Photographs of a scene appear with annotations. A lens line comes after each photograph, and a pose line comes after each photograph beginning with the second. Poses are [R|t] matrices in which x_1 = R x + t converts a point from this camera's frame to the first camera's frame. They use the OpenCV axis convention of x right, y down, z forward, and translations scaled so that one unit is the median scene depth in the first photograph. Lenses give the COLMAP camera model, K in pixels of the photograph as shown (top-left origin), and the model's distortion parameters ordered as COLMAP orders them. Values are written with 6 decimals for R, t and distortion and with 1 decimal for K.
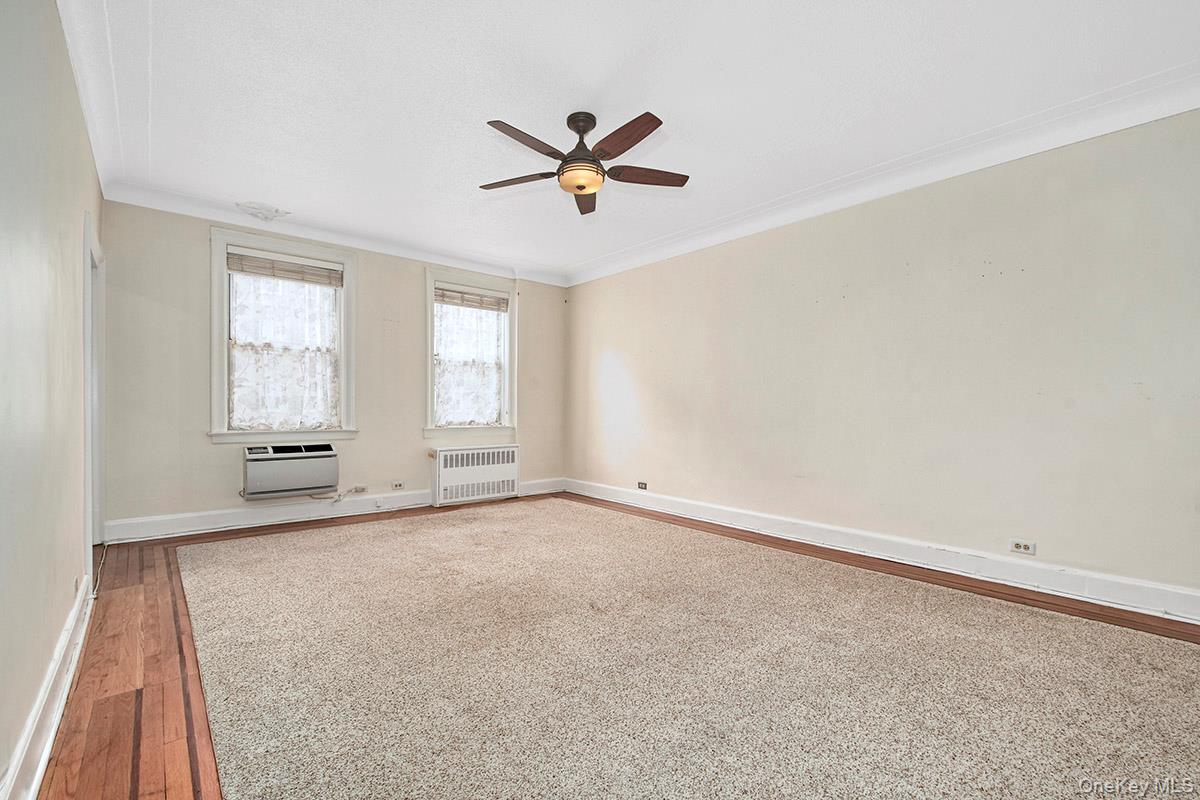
lens RADIAL K [[520.0, 0, 599.2], [0, 520.0, 420.3], [0, 0, 1]] dist [0.000799, -0.000063]
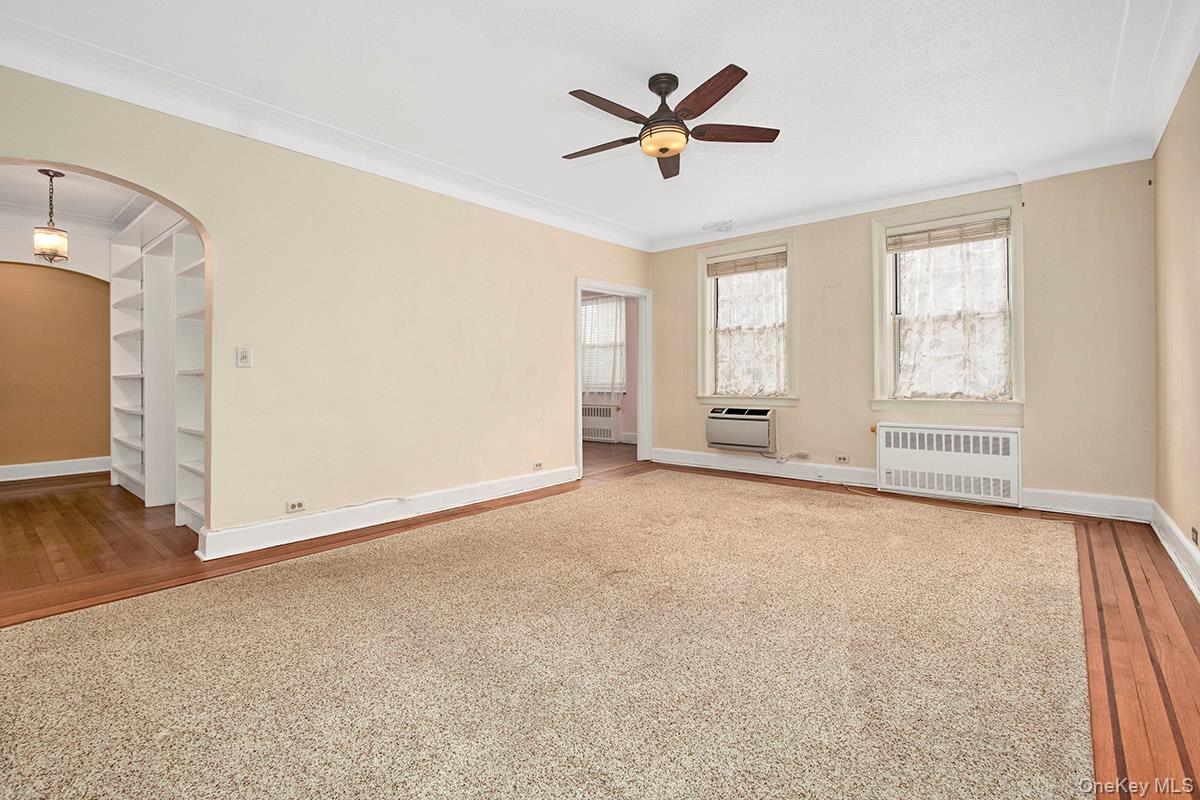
lens RADIAL K [[545.5, 0, 599.5], [0, 545.5, 382.8], [0, 0, 1]] dist [-0.000169, -0.000296]
pose [[0.140323, -0.000103, -0.990106, 0.573436], [-0.017448, 0.999844, -0.002577, -0.002548], [0.989952, 0.017637, 0.140299, 0.454610]]
